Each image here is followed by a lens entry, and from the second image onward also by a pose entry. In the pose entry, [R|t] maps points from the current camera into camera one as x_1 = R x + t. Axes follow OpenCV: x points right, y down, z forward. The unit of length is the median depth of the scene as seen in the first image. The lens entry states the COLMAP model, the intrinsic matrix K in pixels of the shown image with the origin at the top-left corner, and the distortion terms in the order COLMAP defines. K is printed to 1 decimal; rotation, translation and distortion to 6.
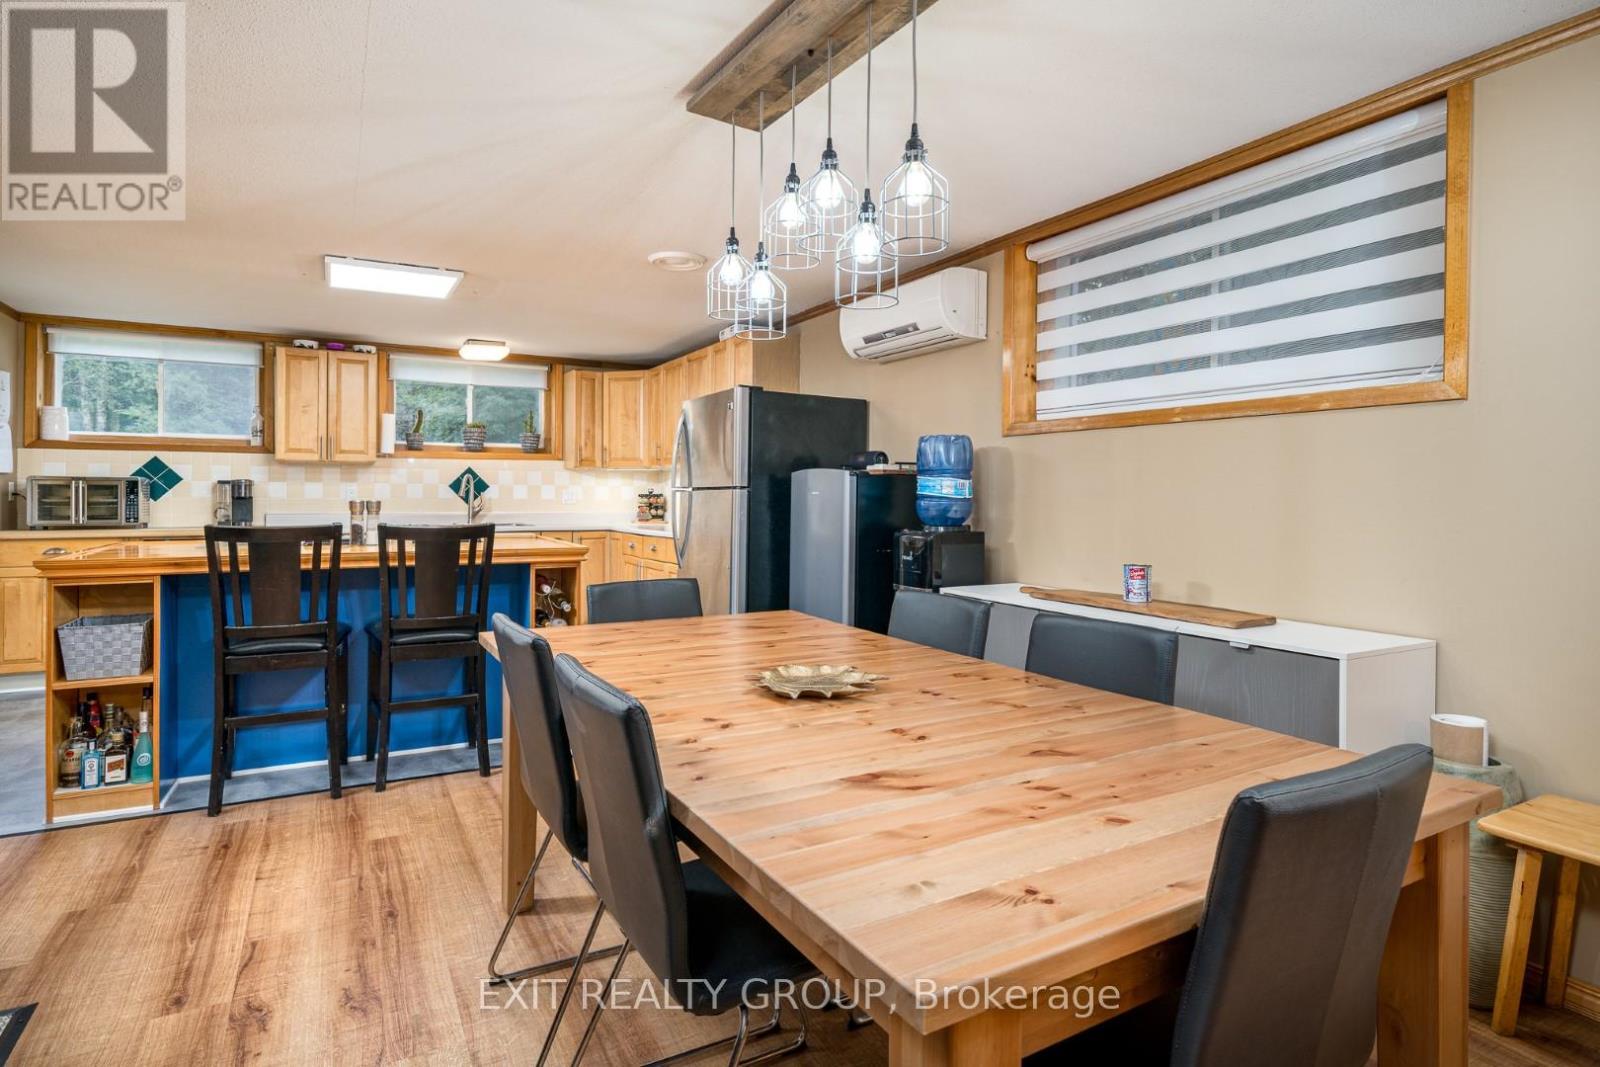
lens RADIAL K [[866.3, 0, 793.9], [0, 866.3, 478.8], [0, 0, 1]] dist [-0.009830, 0.001227]
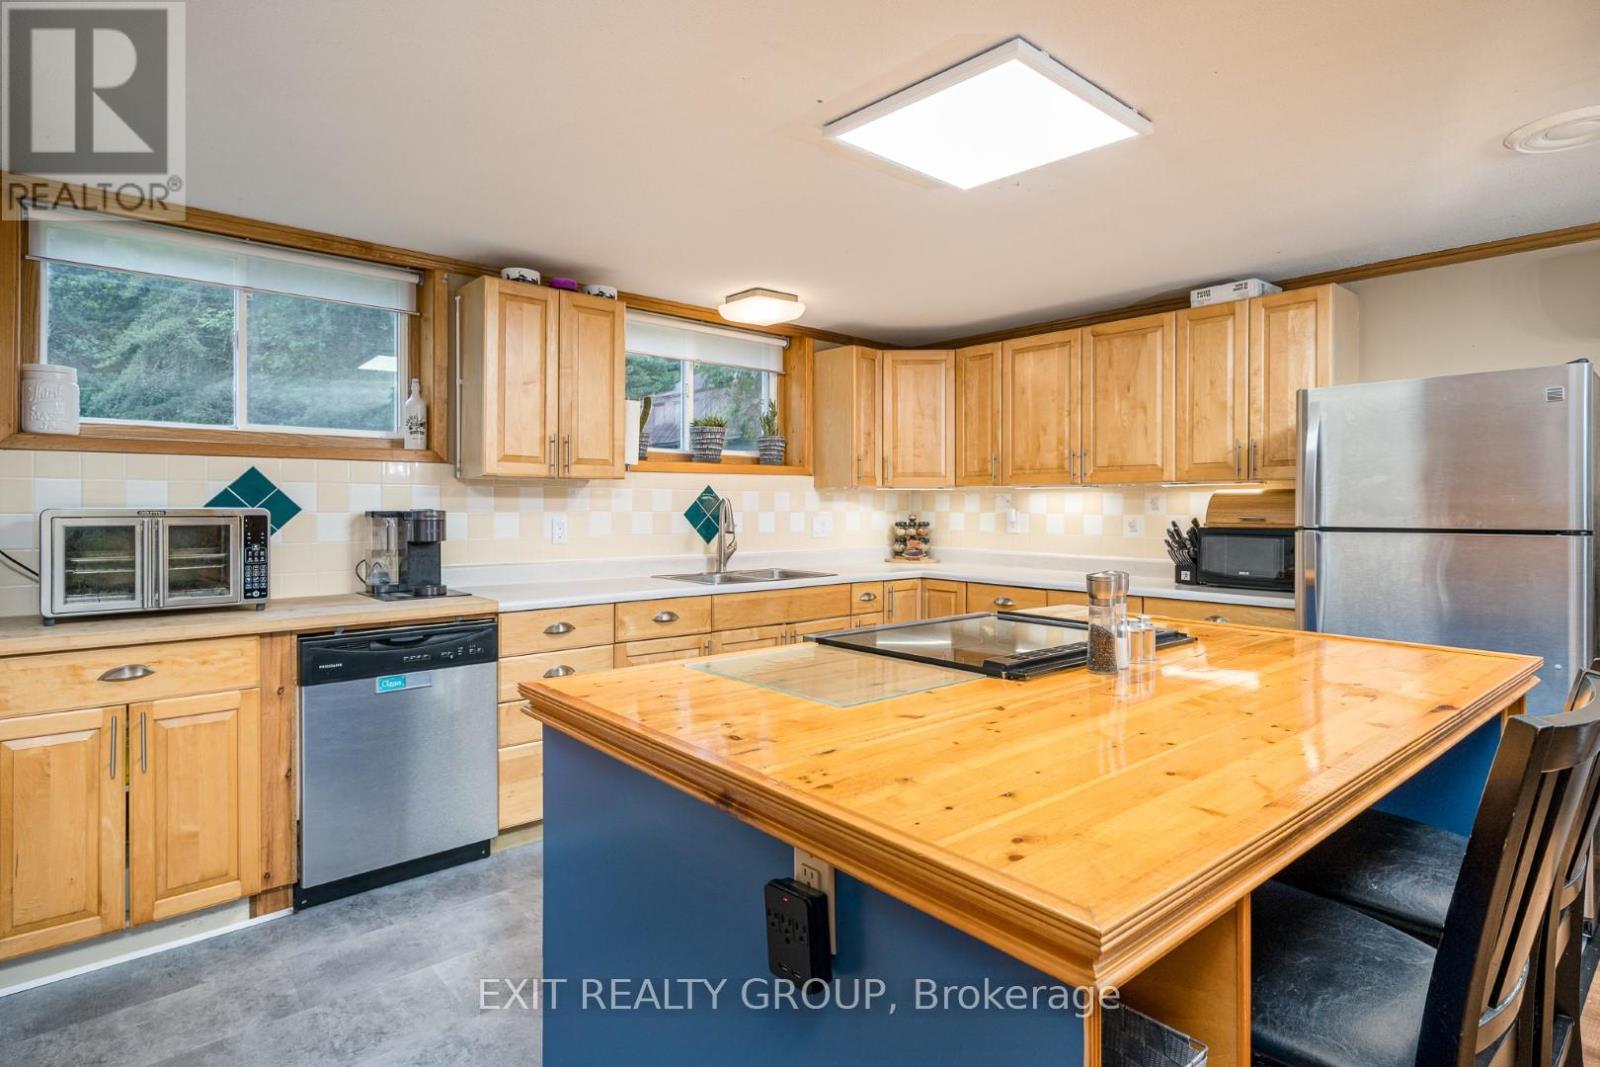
lens RADIAL K [[833.2, 0, 799.8], [0, 833.2, 503.3], [0, 0, 1]] dist [-0.003344, 0.000147]
pose [[0.977146, -0.001193, 0.212565, -0.500744], [-0.002856, 0.999820, 0.018739, -0.013863], [-0.212549, -0.018917, 0.976967, 0.407244]]
